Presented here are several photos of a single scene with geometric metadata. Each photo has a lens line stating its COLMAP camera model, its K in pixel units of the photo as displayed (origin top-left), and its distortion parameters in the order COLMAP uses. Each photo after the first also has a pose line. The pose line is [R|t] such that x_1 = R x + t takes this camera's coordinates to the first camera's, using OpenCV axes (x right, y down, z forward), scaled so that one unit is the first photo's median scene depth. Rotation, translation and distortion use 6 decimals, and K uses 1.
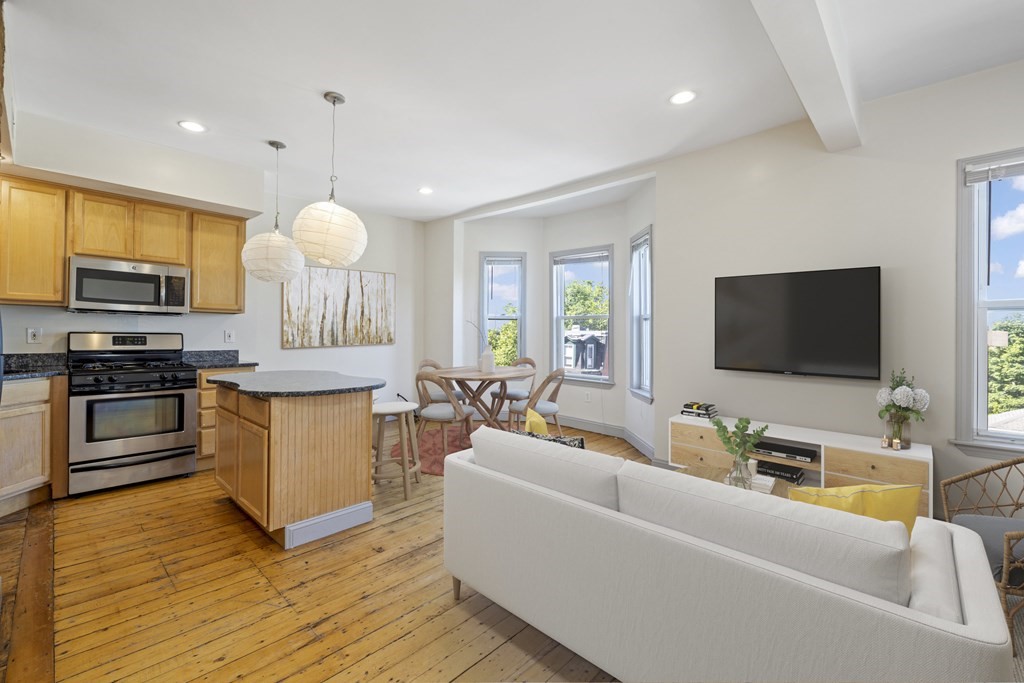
lens RADIAL K [[440.9, 0, 514.4], [0, 440.9, 333.4], [0, 0, 1]] dist [-0.000619, -0.001003]
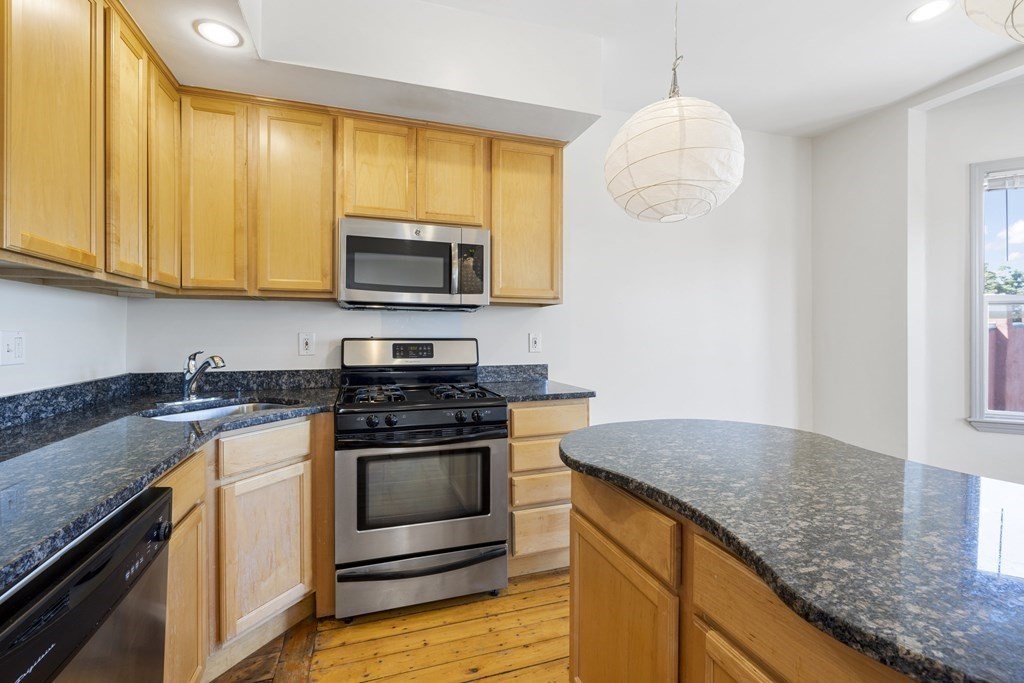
lens RADIAL K [[440.9, 0, 509.2], [0, 440.9, 336.5], [0, 0, 1]] dist [-0.000619, -0.001003]
pose [[0.877668, -0.008563, -0.479193, -0.459719], [0.010892, 0.999939, 0.002080, -0.004589], [0.479146, -0.007045, 0.877707, 0.522630]]
